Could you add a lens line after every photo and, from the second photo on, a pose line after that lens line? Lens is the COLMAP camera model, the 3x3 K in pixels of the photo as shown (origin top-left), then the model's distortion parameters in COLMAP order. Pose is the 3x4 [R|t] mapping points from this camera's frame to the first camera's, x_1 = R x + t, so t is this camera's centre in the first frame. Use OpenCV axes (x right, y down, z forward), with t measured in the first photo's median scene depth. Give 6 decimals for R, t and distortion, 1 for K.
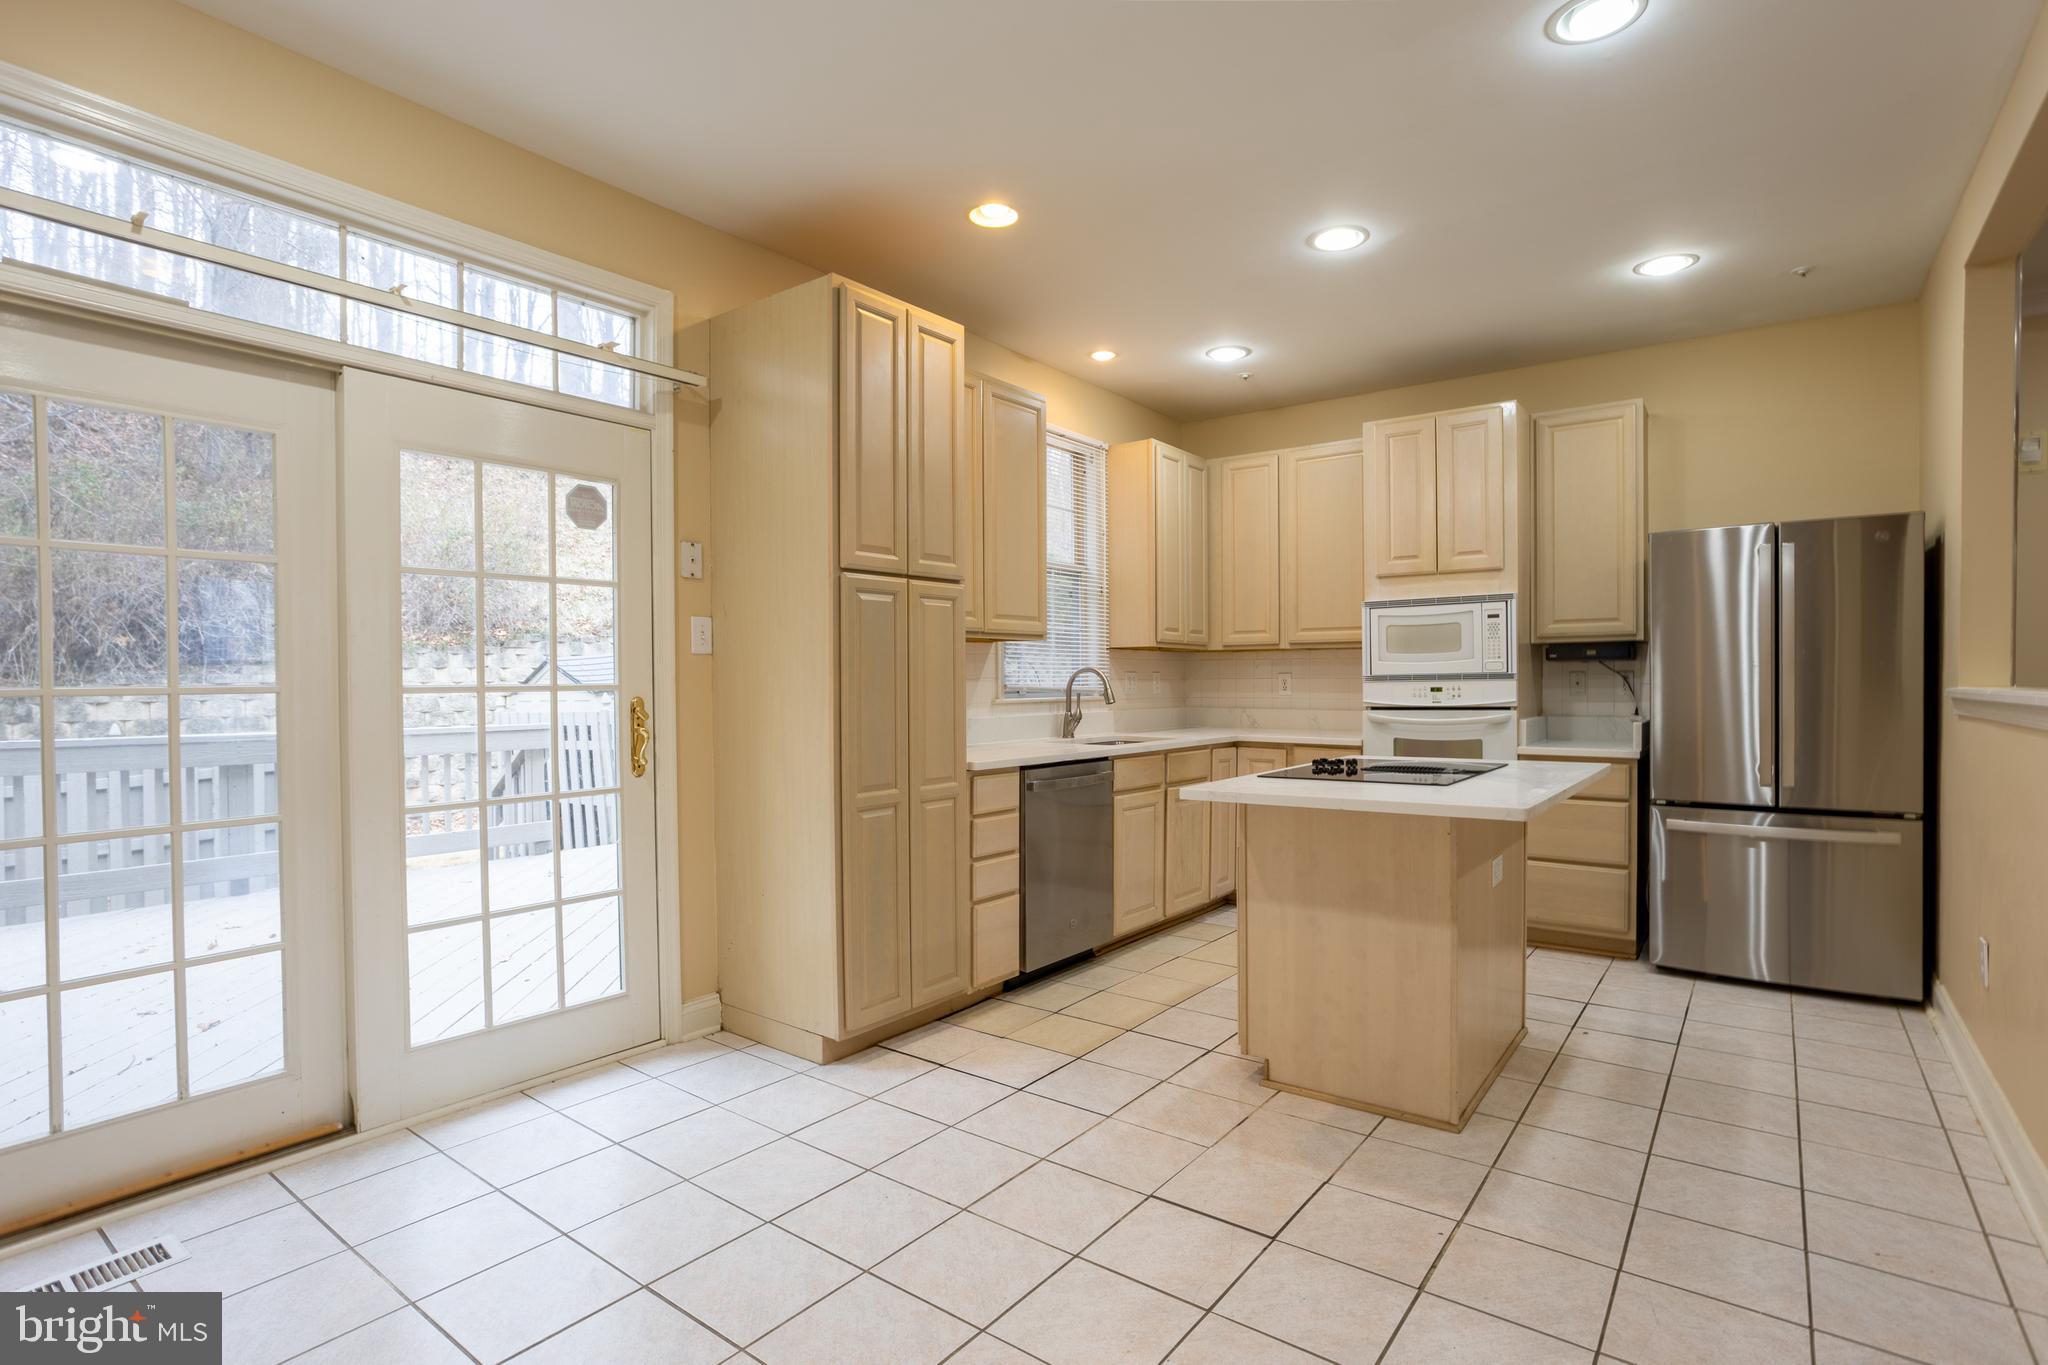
lens RADIAL K [[1010.1, 0, 1022.6], [0, 1010.1, 689.1], [0, 0, 1]] dist [-0.071865, 0.039314]
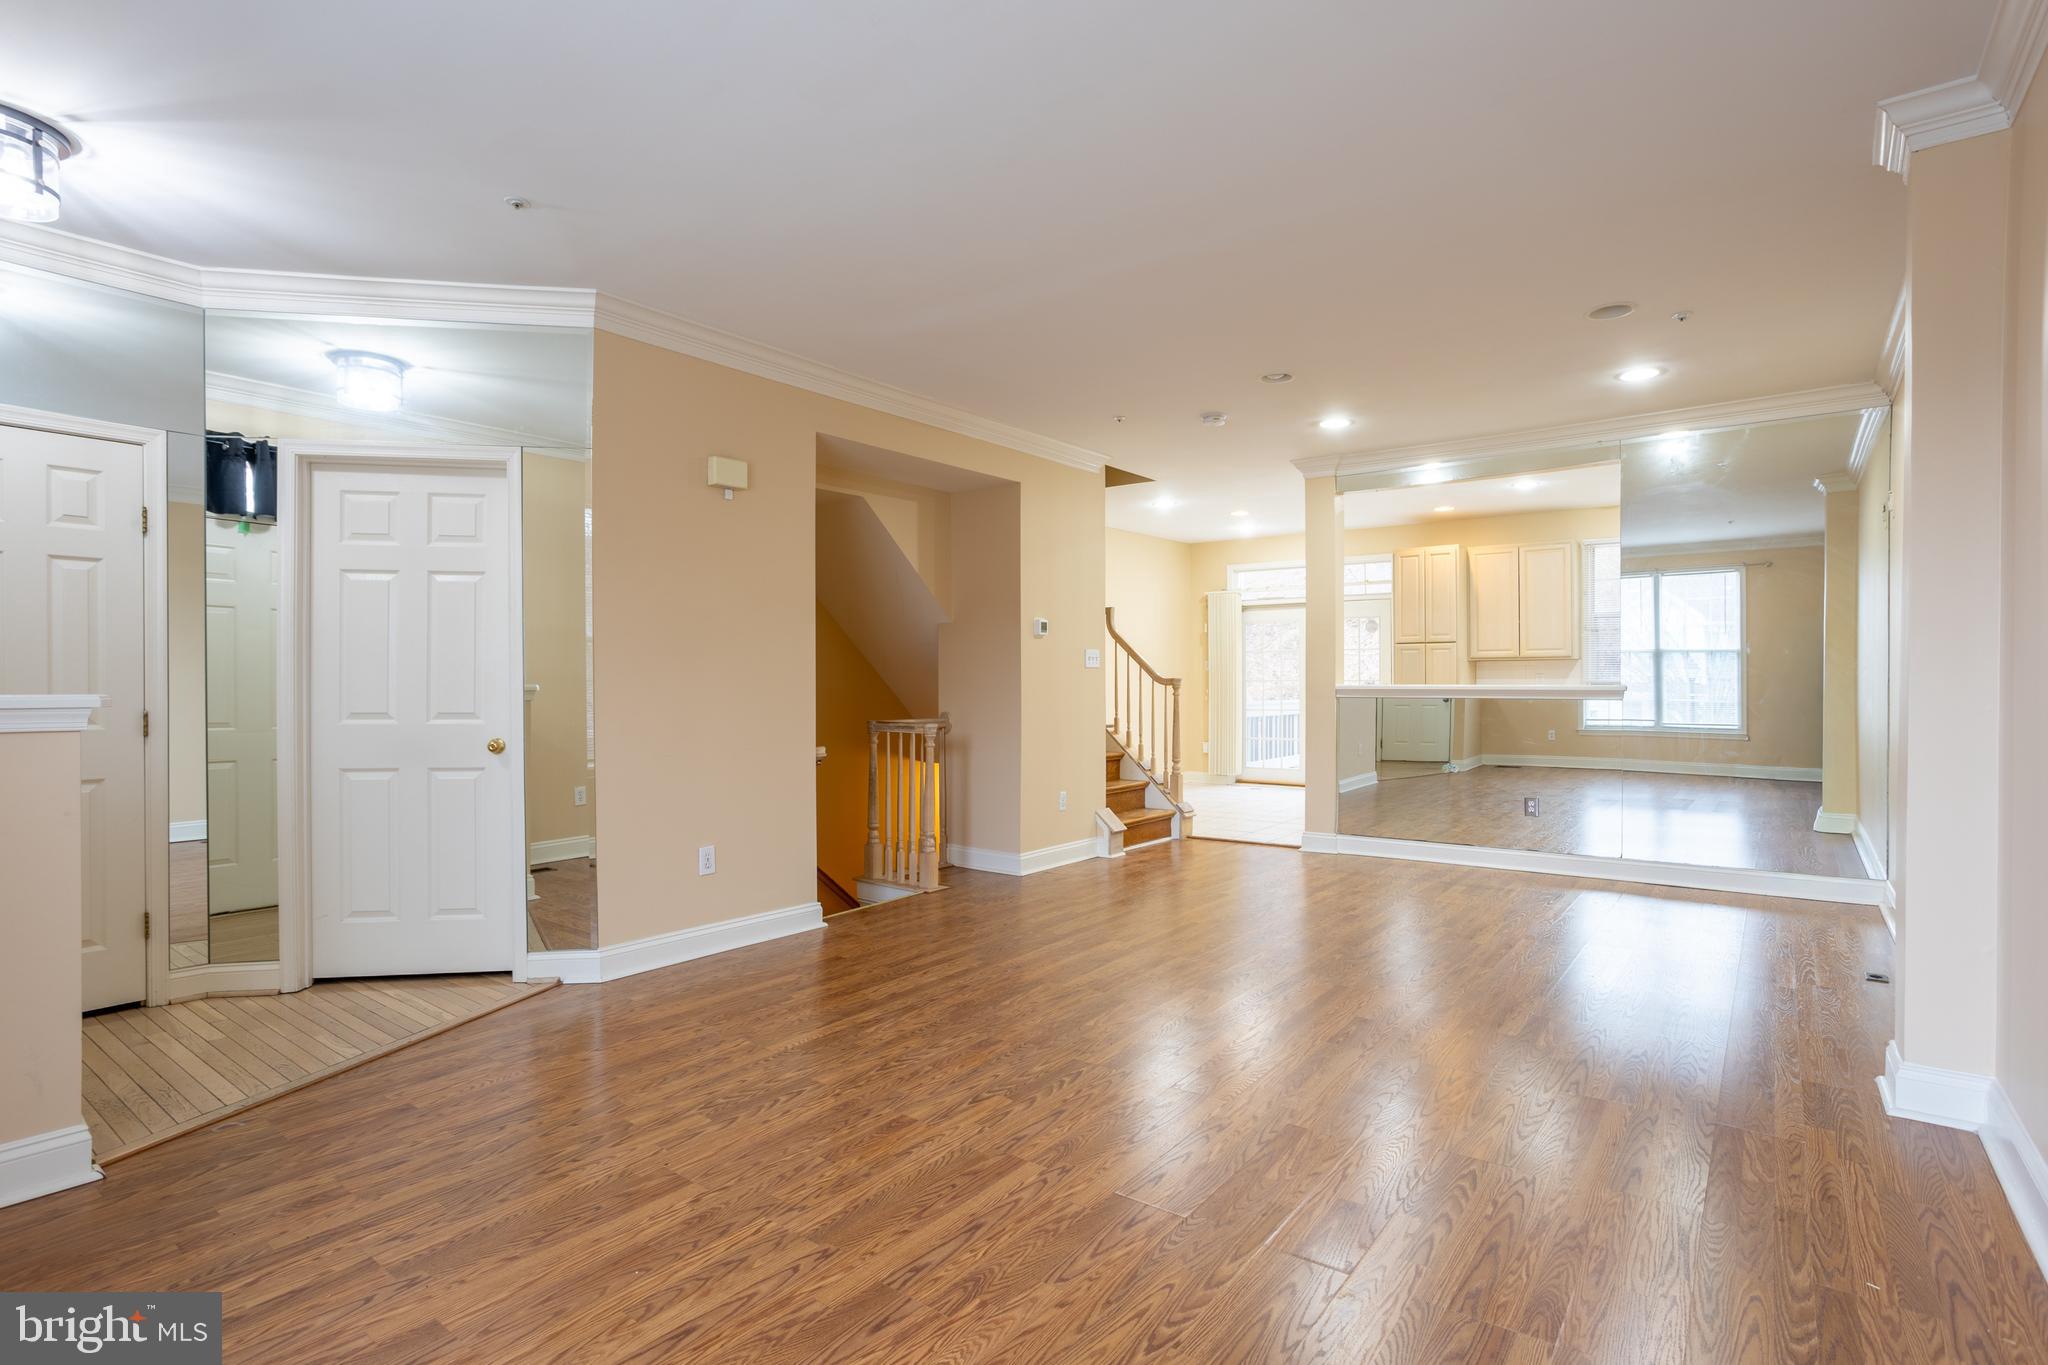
lens RADIAL K [[1010.1, 0, 1022.6], [0, 1010.1, 689.1], [0, 0, 1]] dist [-0.071865, 0.039314]
pose [[-0.003790, 0.013435, -0.999903, 2.011767], [-0.001987, 0.999908, 0.013443, -0.011324], [0.999991, 0.002037, -0.003763, -0.100491]]
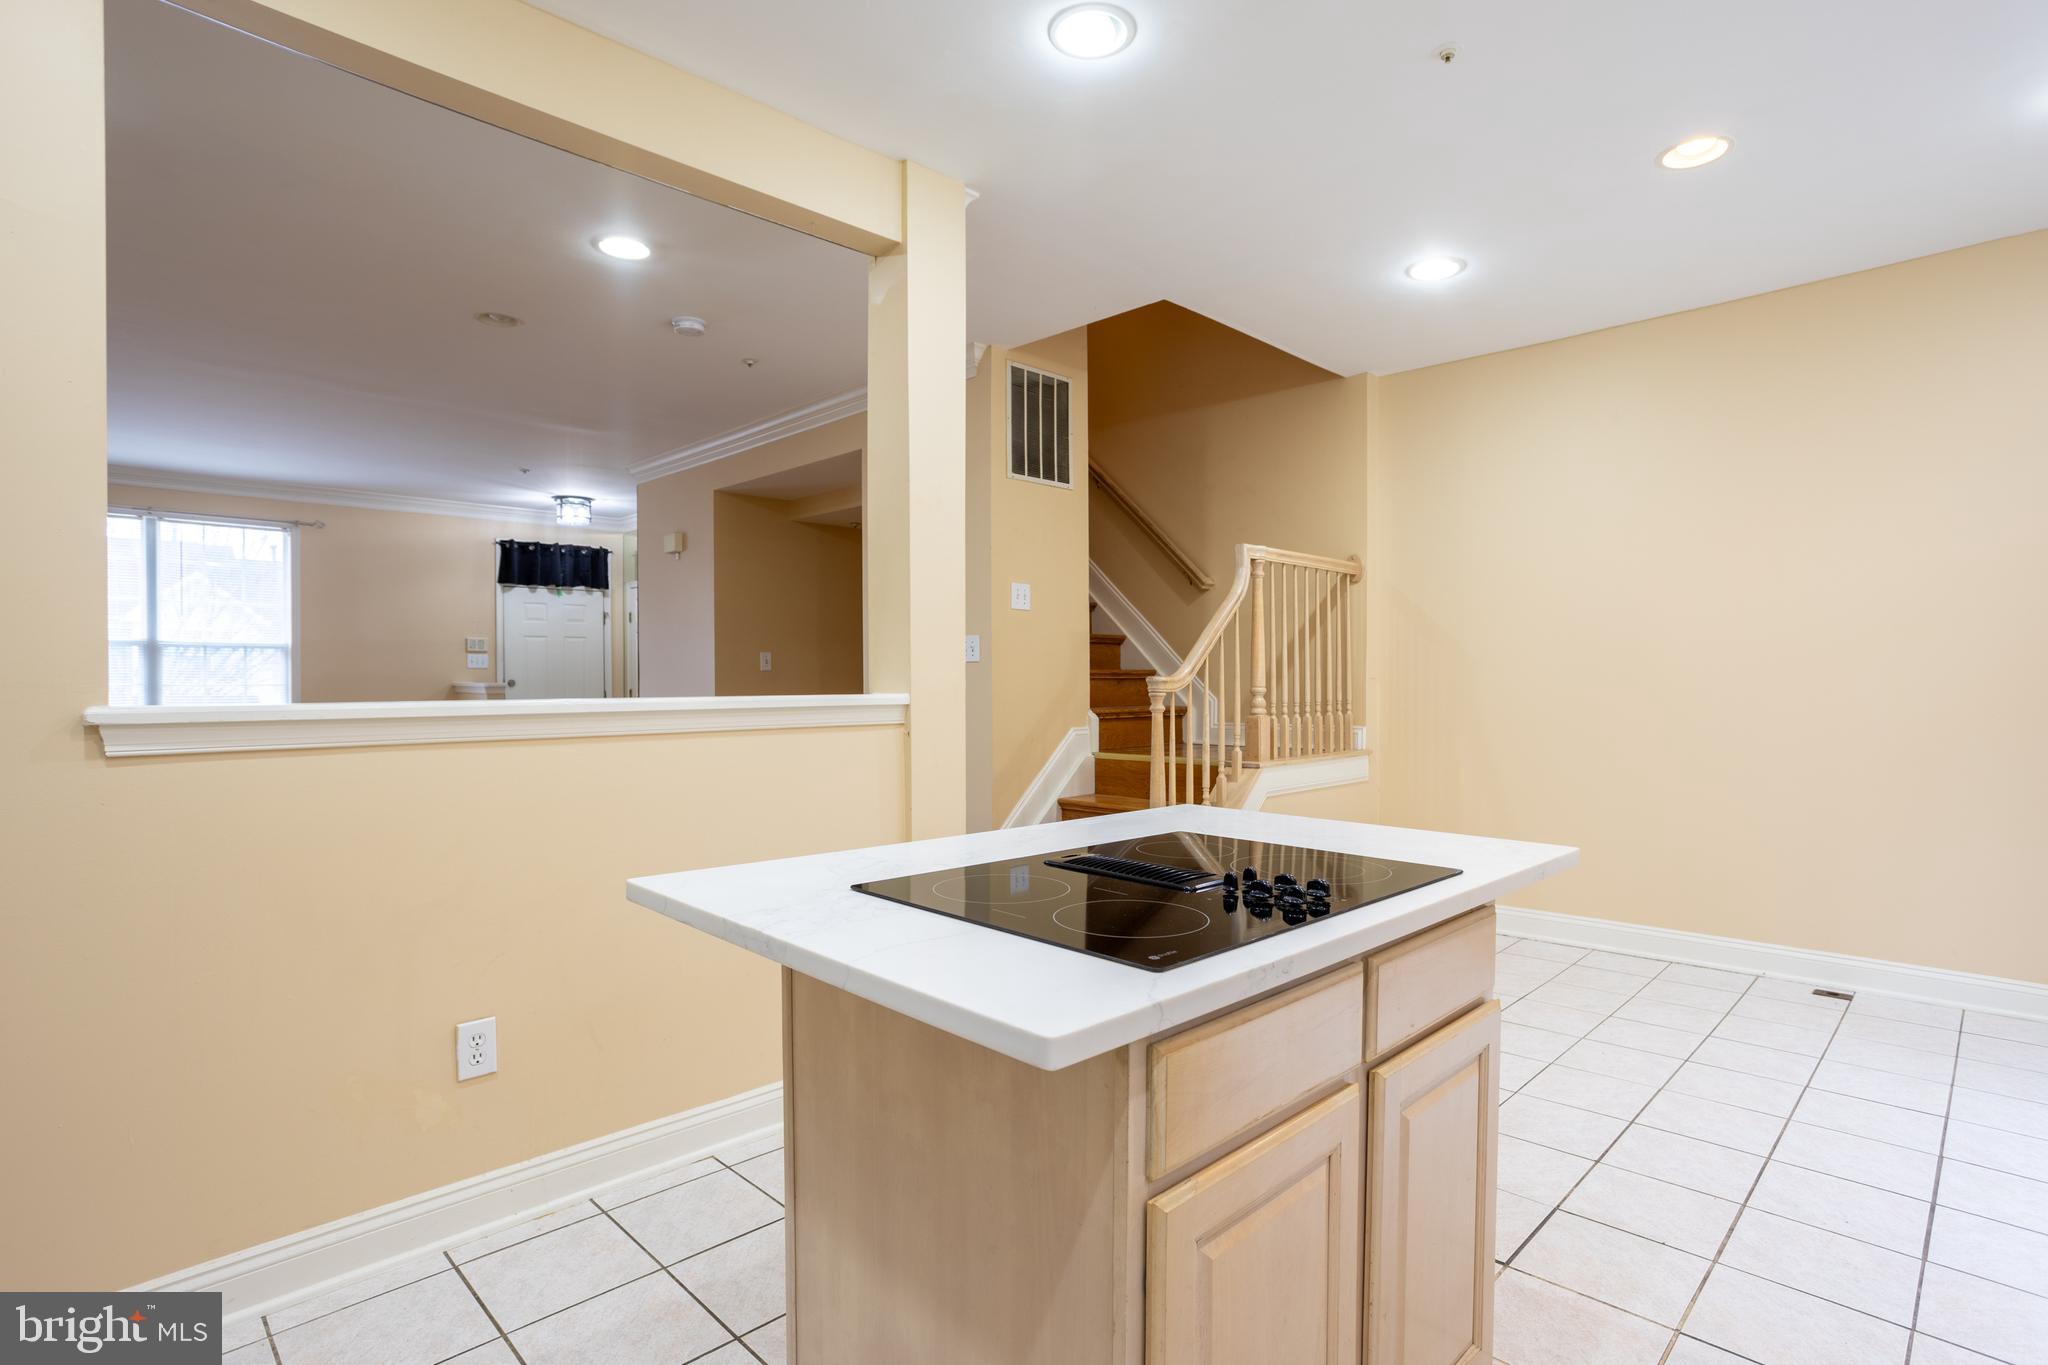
lens RADIAL K [[1013.7, 0, 1030.6], [0, 1013.7, 691.0], [0, 0, 1]] dist [-0.067898, 0.038969]
pose [[-0.991899, 0.003966, 0.126971, 0.271339], [0.006180, 0.999836, 0.017047, -0.010064], [-0.126882, 0.017694, -0.991760, 1.054189]]
